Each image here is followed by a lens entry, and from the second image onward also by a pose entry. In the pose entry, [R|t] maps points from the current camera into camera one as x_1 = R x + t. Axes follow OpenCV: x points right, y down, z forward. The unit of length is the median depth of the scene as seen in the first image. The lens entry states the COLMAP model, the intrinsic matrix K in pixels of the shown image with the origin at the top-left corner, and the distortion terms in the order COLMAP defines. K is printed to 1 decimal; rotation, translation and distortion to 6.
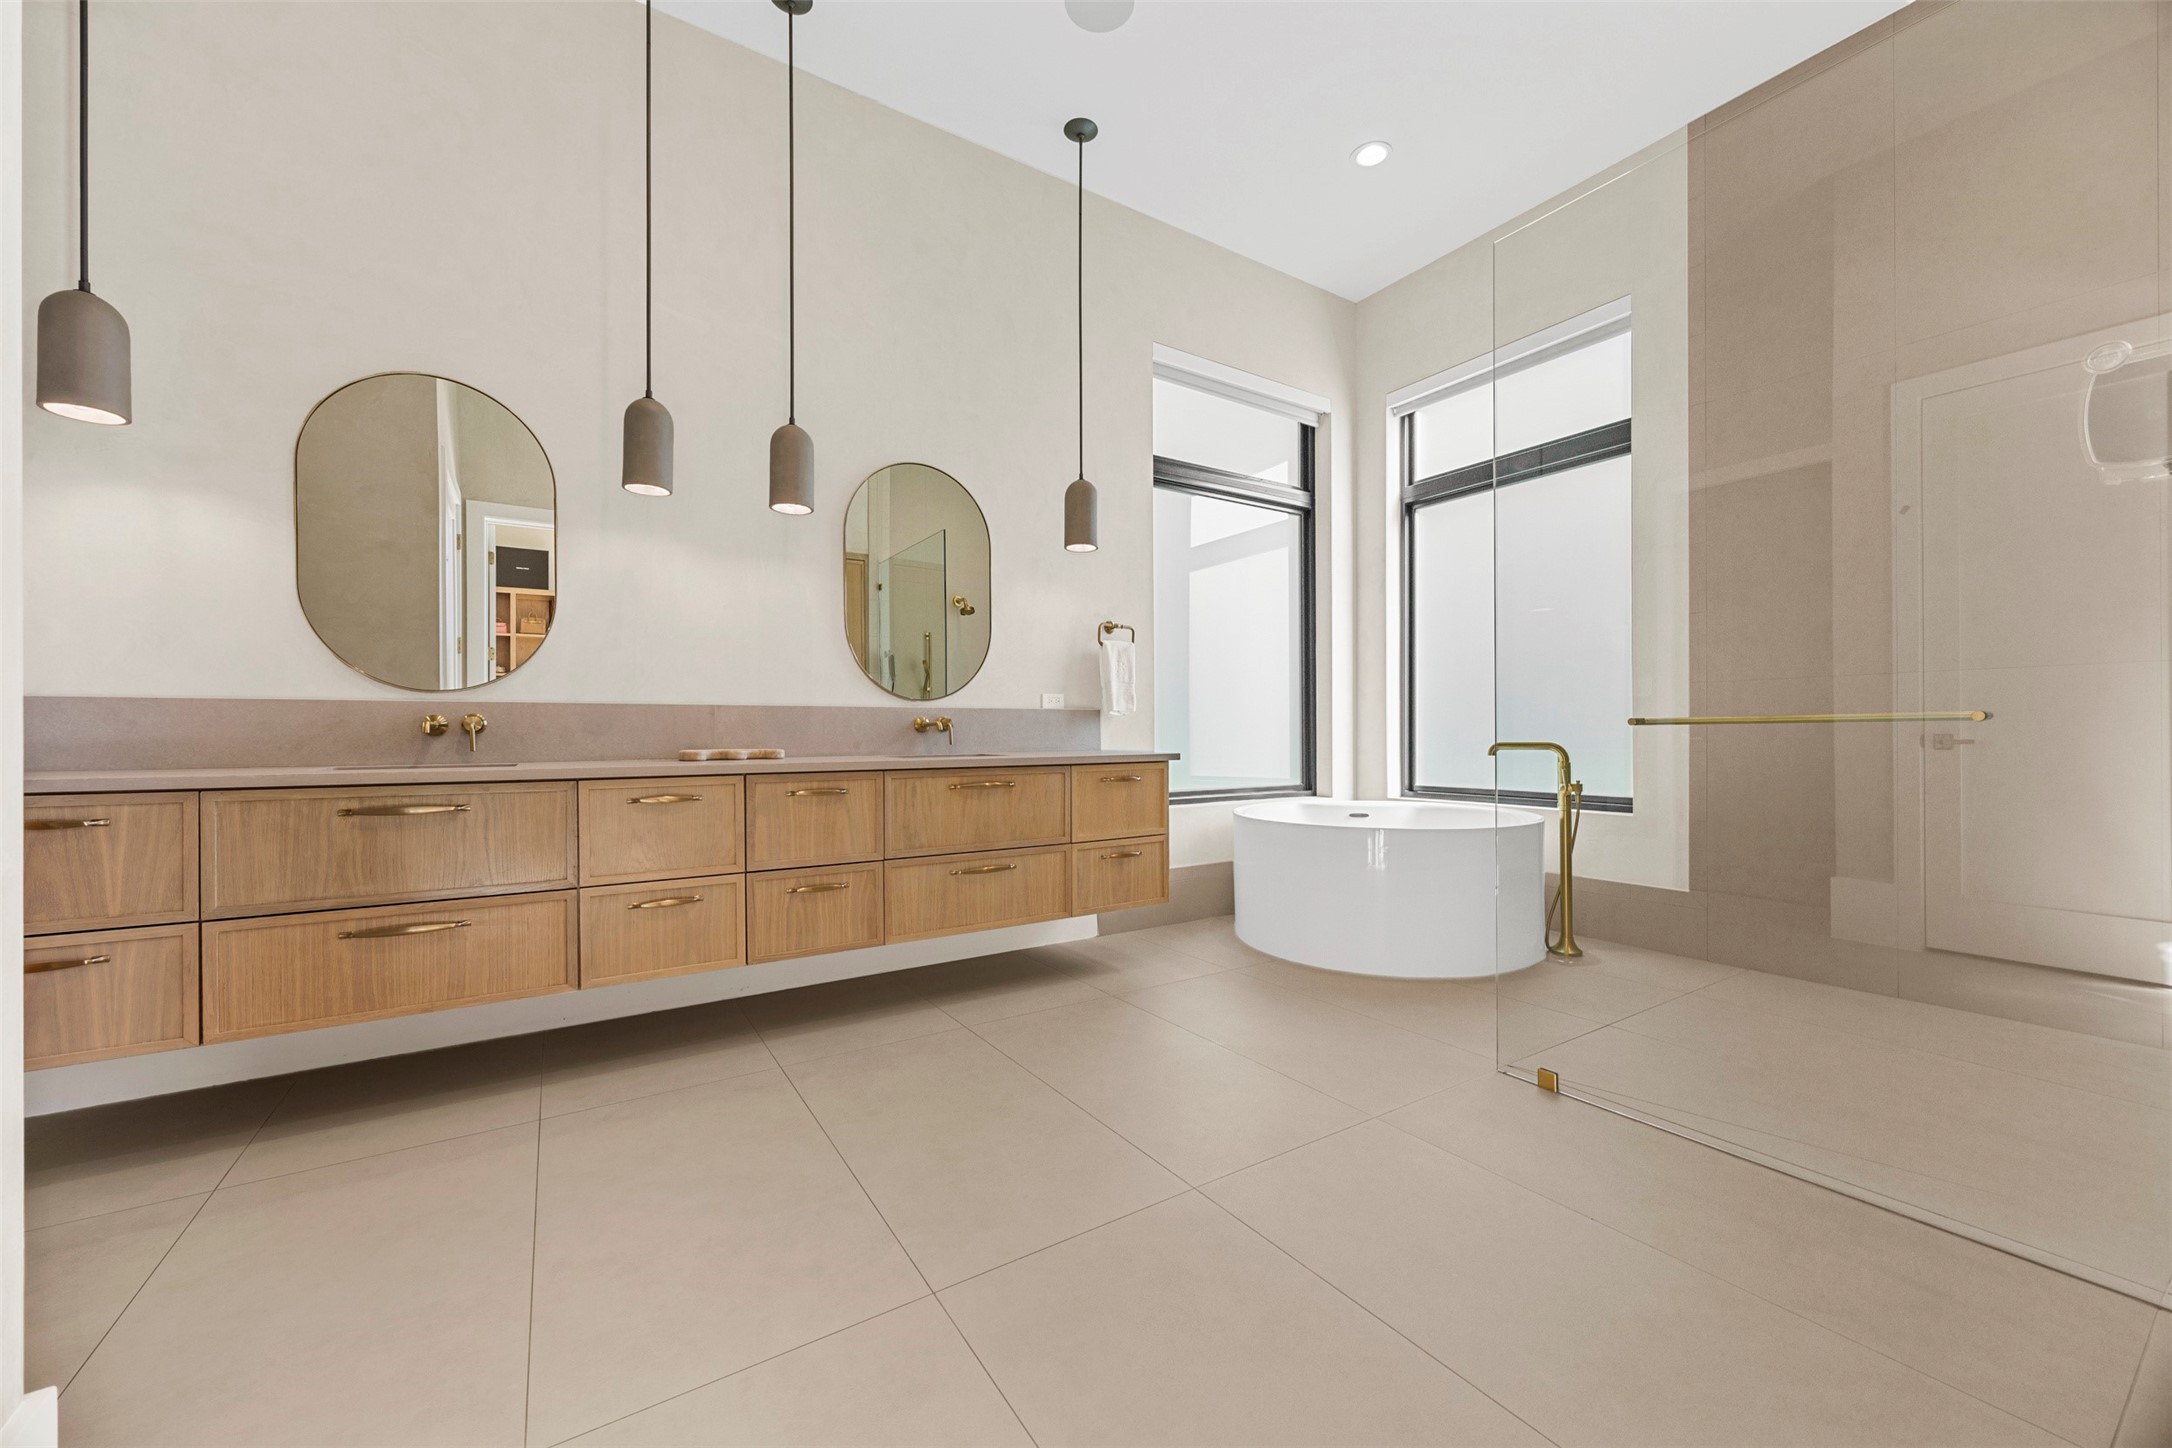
lens RADIAL K [[835.4, 0, 1085.3], [0, 835.4, 731.3], [0, 0, 1]] dist [-0.003682, -0.000205]
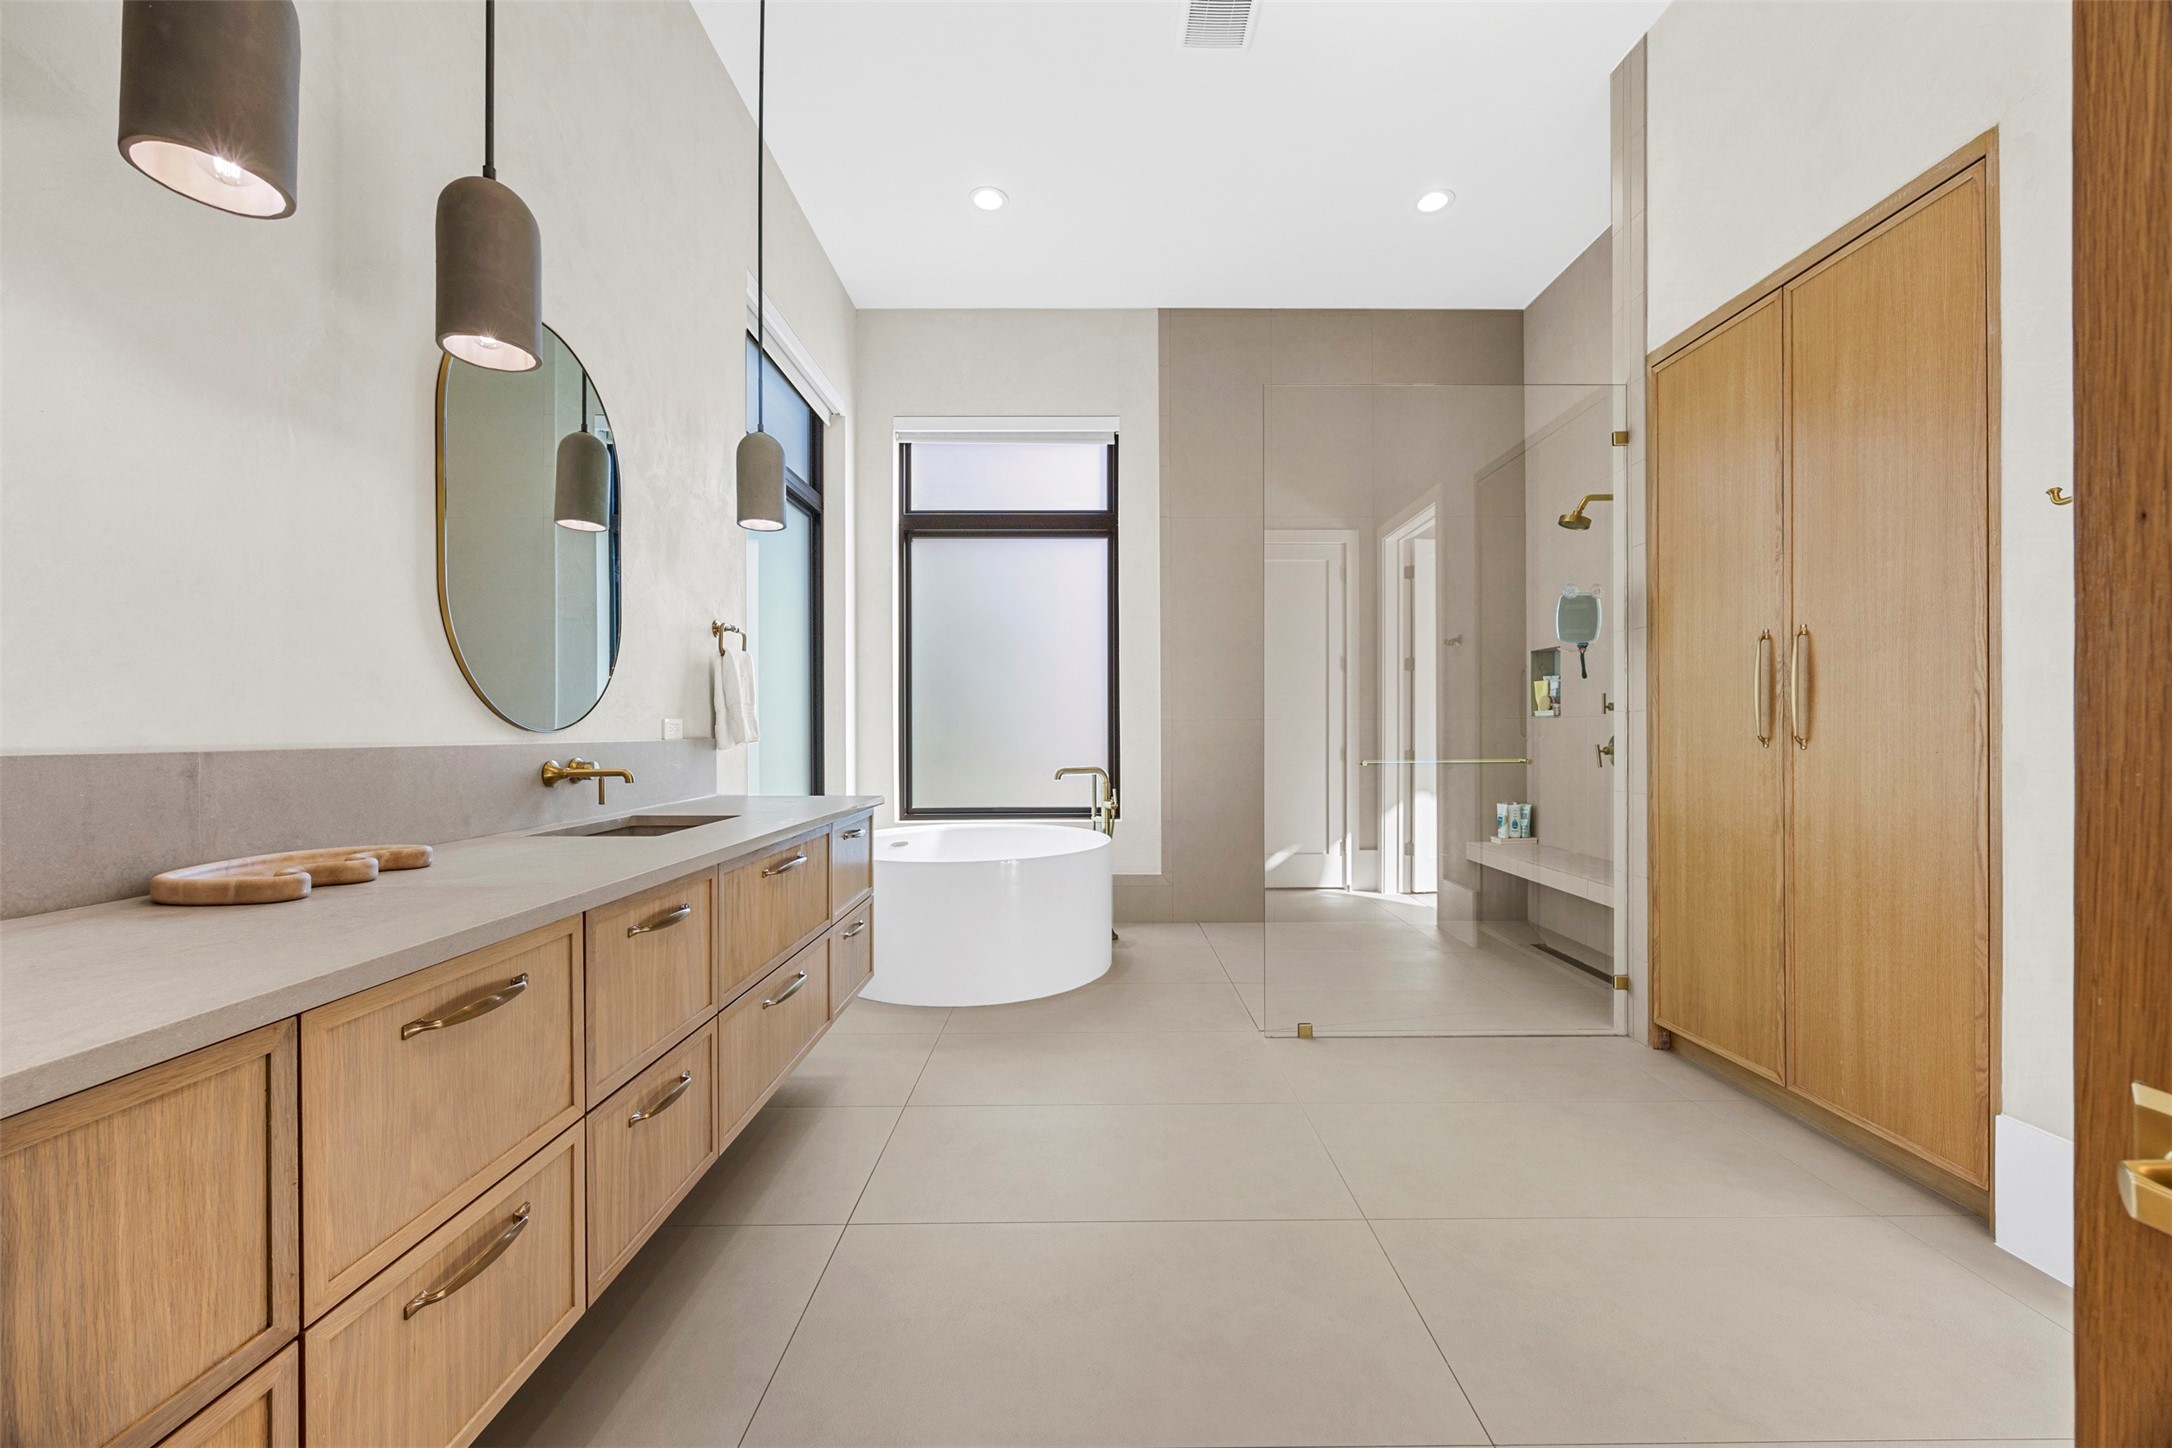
lens RADIAL K [[835.4, 0, 1086.2], [0, 835.4, 727.0], [0, 0, 1]] dist [-0.003682, -0.000205]
pose [[0.537492, 0.007575, 0.843235, -0.439793], [-0.001843, 0.999968, -0.007808, -0.033087], [-0.843267, 0.002642, 0.537488, 0.338089]]
